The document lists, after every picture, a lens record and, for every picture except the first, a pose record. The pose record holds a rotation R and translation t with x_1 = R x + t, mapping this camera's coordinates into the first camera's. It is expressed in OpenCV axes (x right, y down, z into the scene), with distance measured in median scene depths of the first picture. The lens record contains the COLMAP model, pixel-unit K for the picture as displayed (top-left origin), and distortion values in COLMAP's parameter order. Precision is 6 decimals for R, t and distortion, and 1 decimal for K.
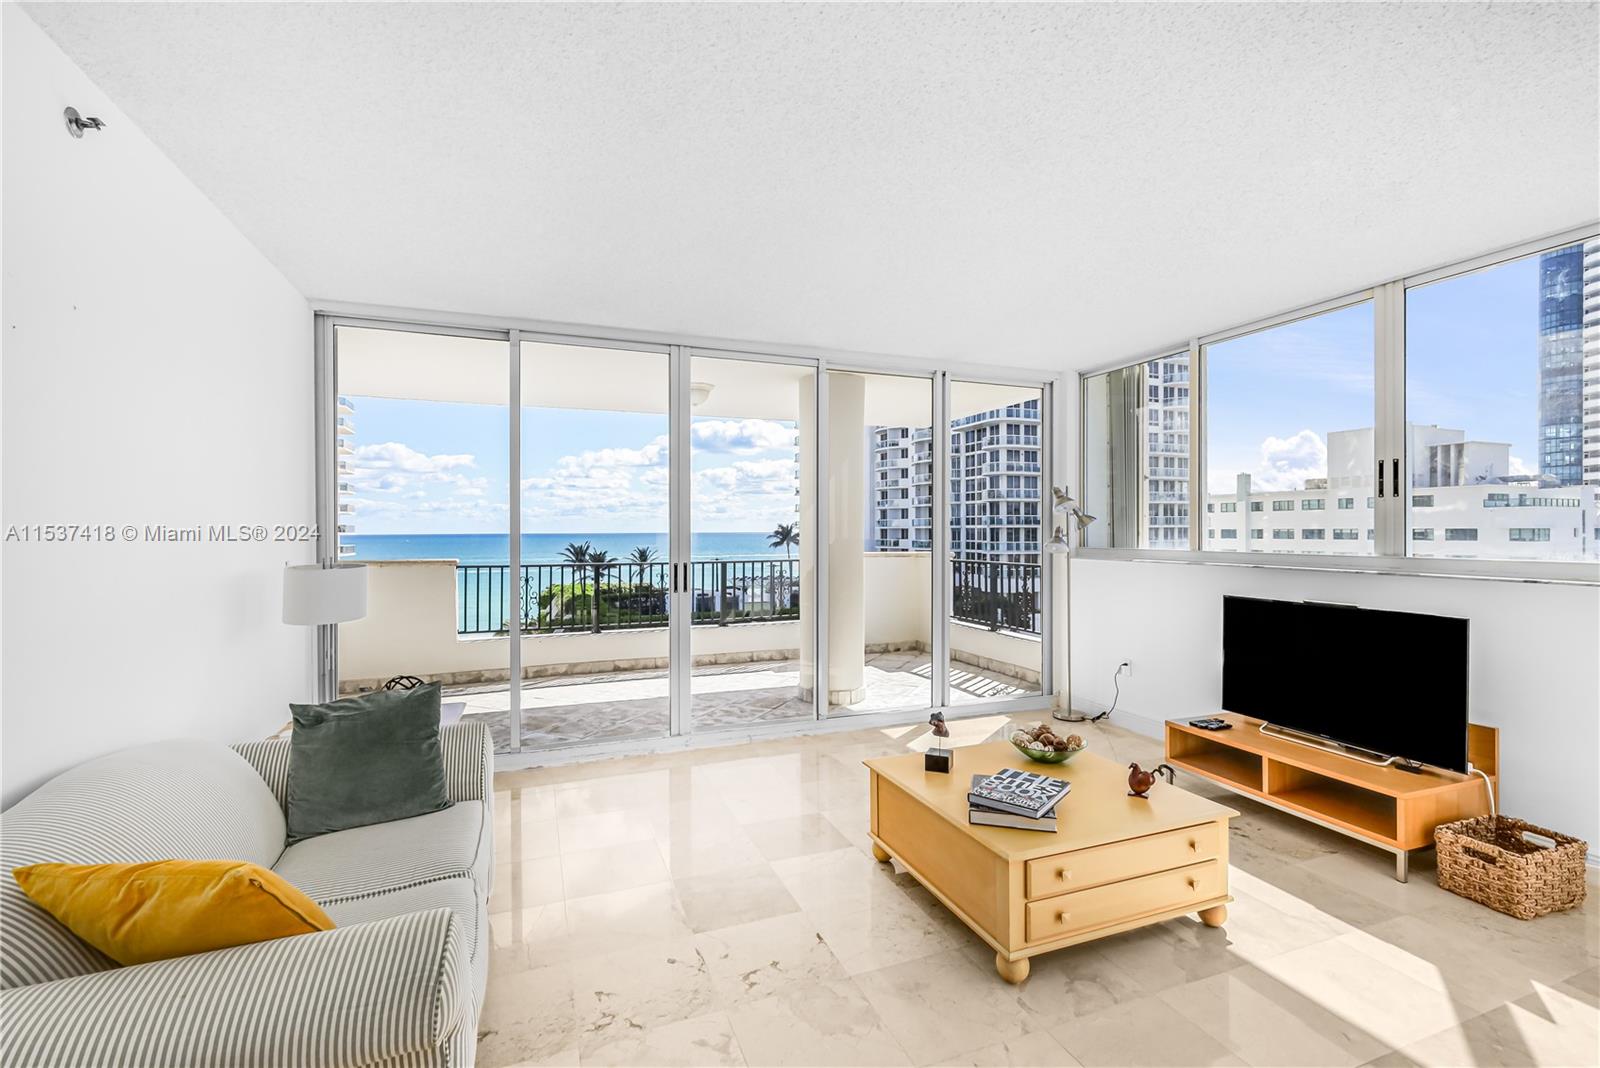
lens RADIAL K [[714.1, 0, 805.5], [0, 714.1, 524.4], [0, 0, 1]] dist [0.001557, -0.005092]
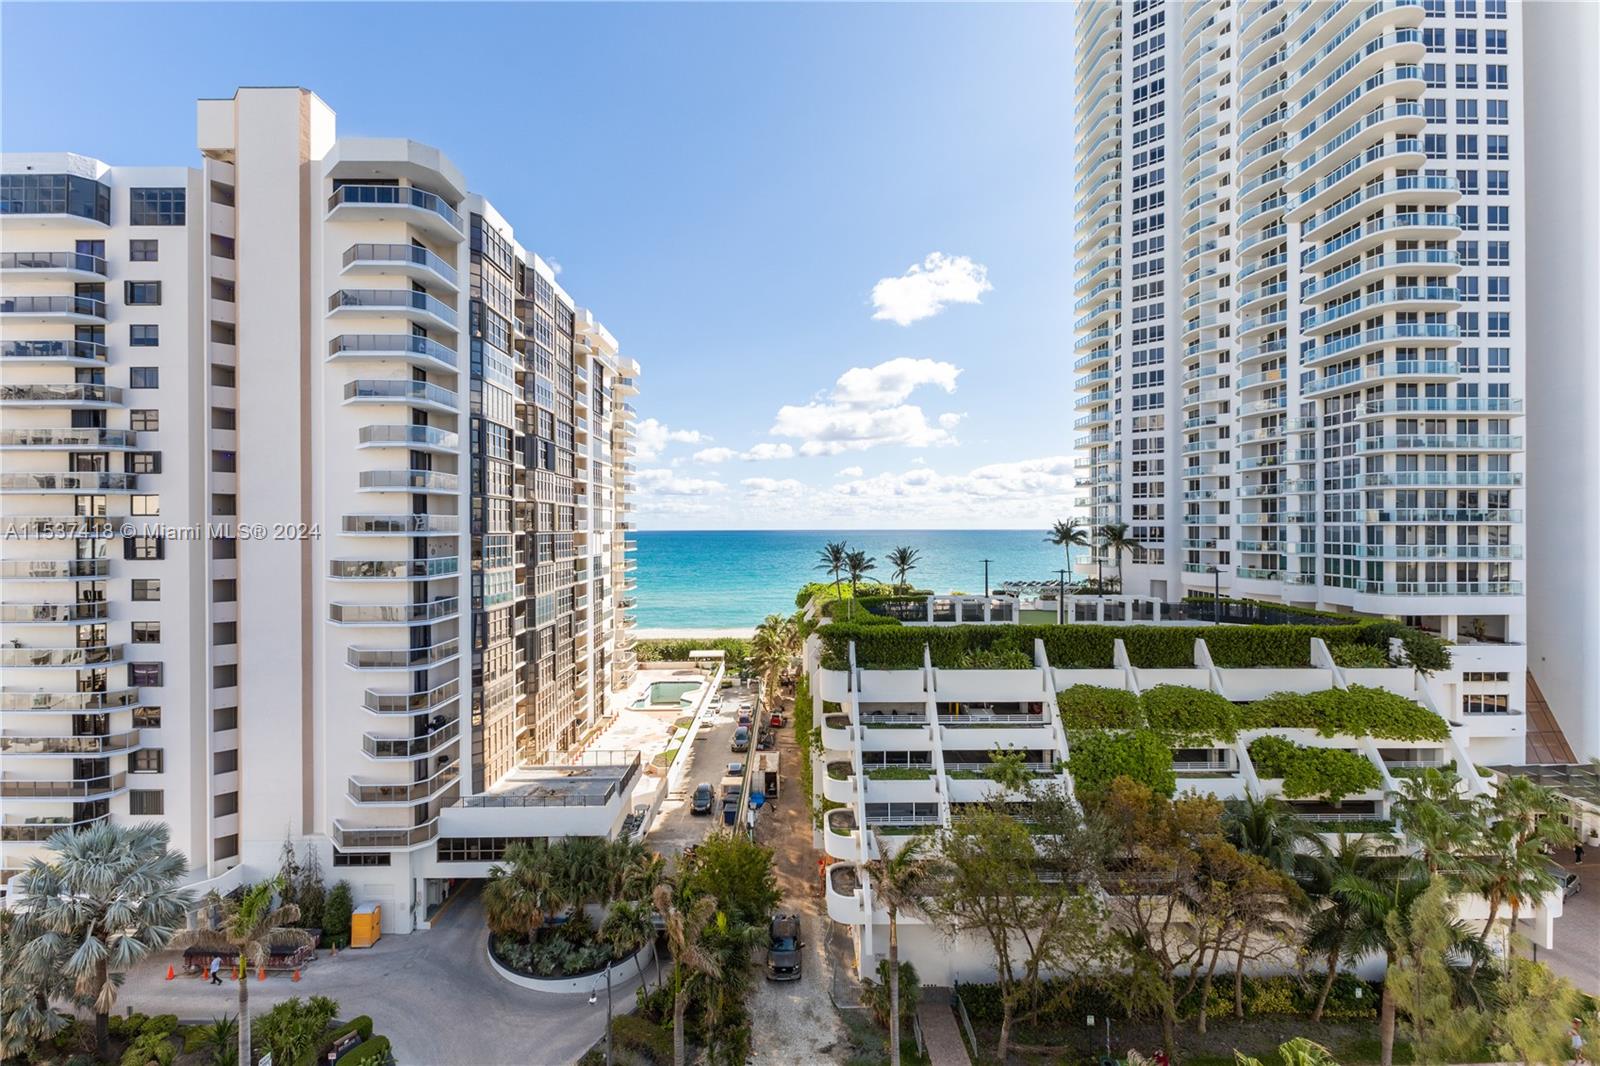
lens RADIAL K [[714.1, 0, 792.9], [0, 714.1, 530.1], [0, 0, 1]] dist [0.001557, -0.005092]
pose [[0.932550, 0.003334, -0.361026, -0.041158], [0.001441, 0.999915, 0.012957, -0.001364], [0.361039, -0.012604, 0.932466, 0.133943]]
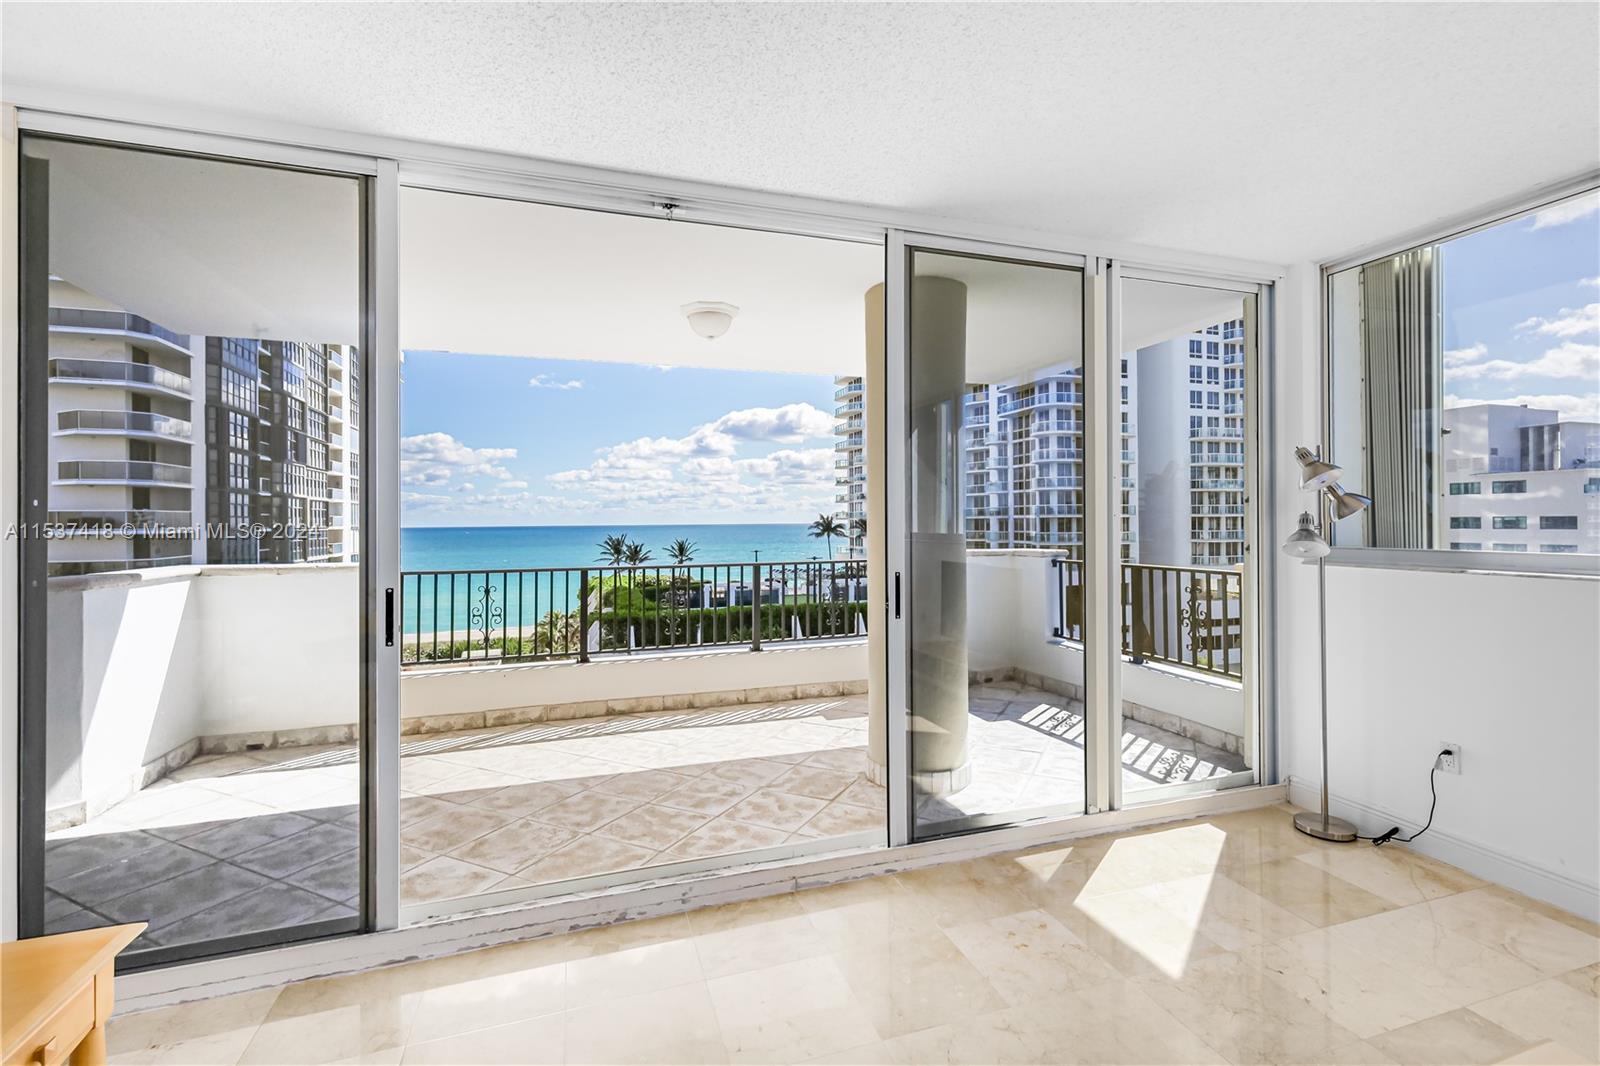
lens RADIAL K [[714.1, 0, 823.9], [0, 714.1, 534.9], [0, 0, 1]] dist [0.001557, -0.005092]
pose [[0.999468, -0.003890, -0.032373, -0.002350], [0.004789, 0.999603, 0.027748, 0.000233], [0.032253, -0.027888, 0.999091, 0.029814]]
